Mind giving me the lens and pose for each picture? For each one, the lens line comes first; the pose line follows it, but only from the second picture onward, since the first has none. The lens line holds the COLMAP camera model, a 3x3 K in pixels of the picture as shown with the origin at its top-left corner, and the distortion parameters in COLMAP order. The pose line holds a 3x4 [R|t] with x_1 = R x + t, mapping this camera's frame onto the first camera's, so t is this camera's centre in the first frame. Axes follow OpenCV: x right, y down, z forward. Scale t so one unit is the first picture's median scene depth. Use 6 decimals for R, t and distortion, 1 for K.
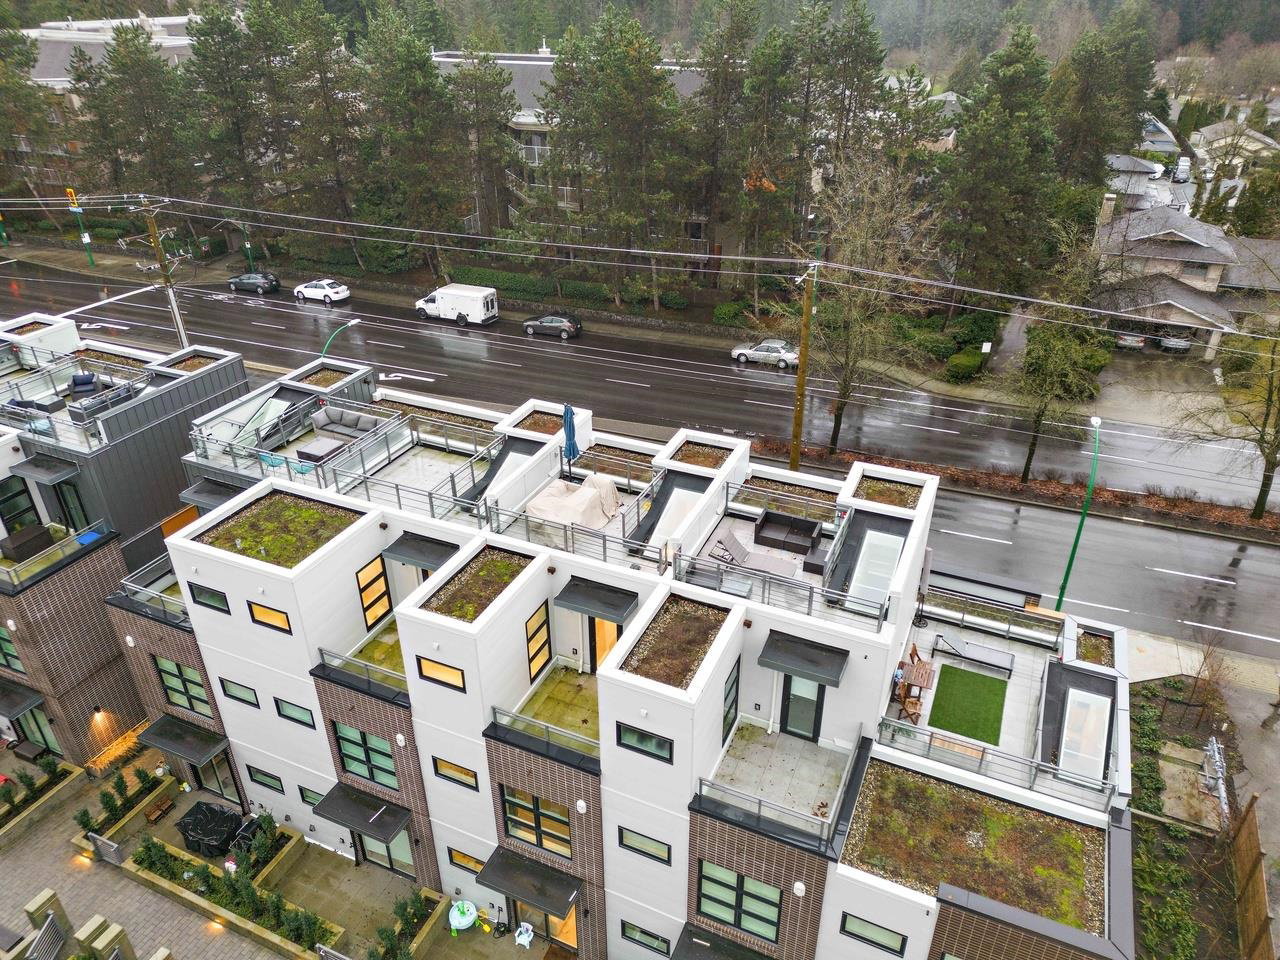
lens RADIAL K [[887.9, 0, 638.6], [0, 887.9, 474.9], [0, 0, 1]] dist [0.097282, -0.095787]
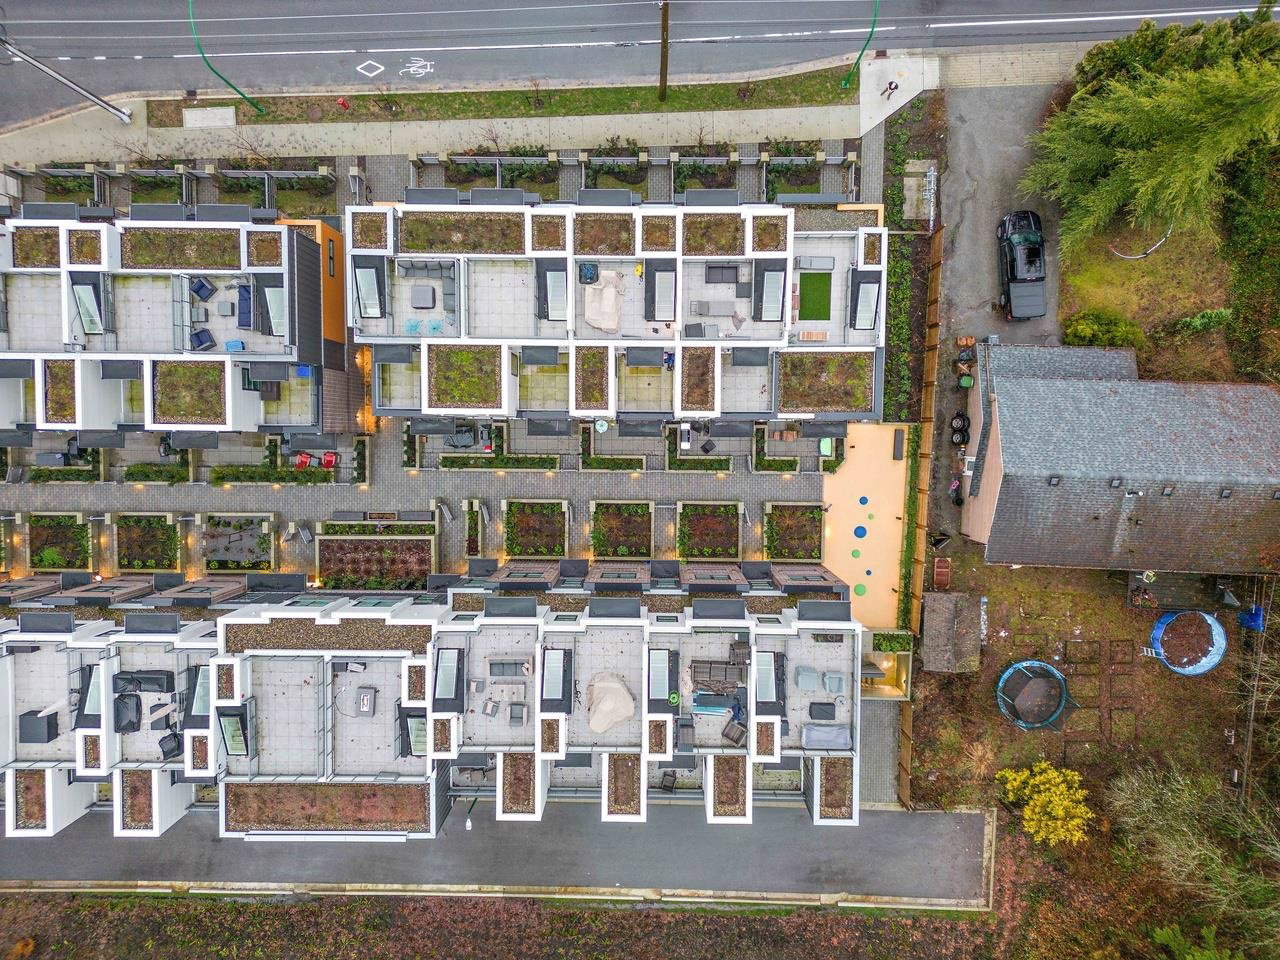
lens RADIAL K [[887.9, 0, 638.6], [0, 887.9, 474.9], [0, 0, 1]] dist [0.097282, -0.095787]
pose [[0.912844, -0.407131, -0.030985, -0.097237], [0.212235, 0.408291, 0.887837, -1.353029], [-0.348815, -0.817033, 0.459114, -0.121319]]
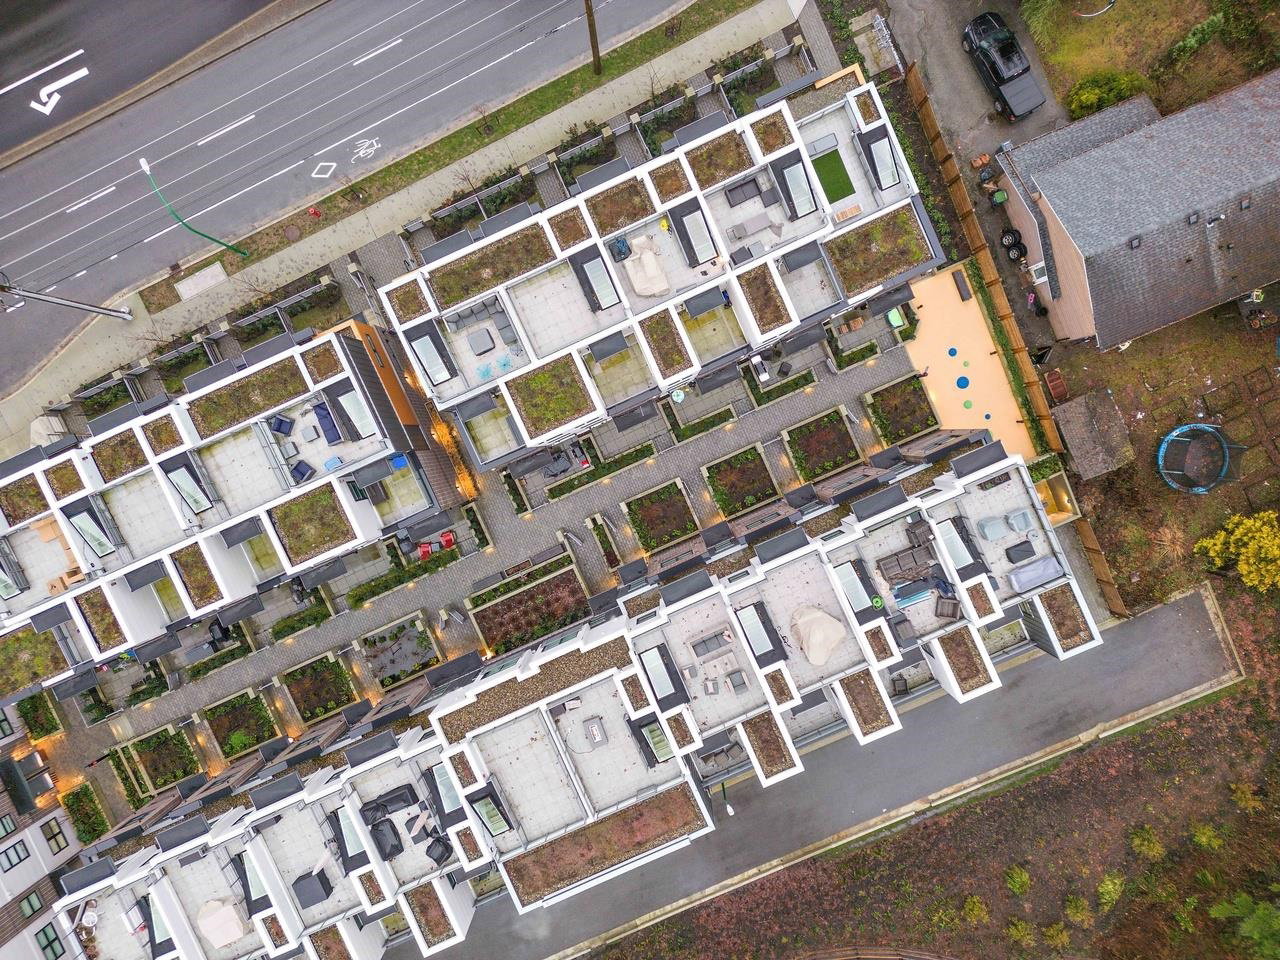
lens RADIAL K [[887.9, 0, 638.6], [0, 887.9, 474.9], [0, 0, 1]] dist [0.097282, -0.095787]
pose [[0.658715, -0.751063, -0.044715, -0.308212], [0.384400, 0.284857, 0.878119, -1.378424], [-0.646785, -0.595619, 0.476348, -0.080692]]
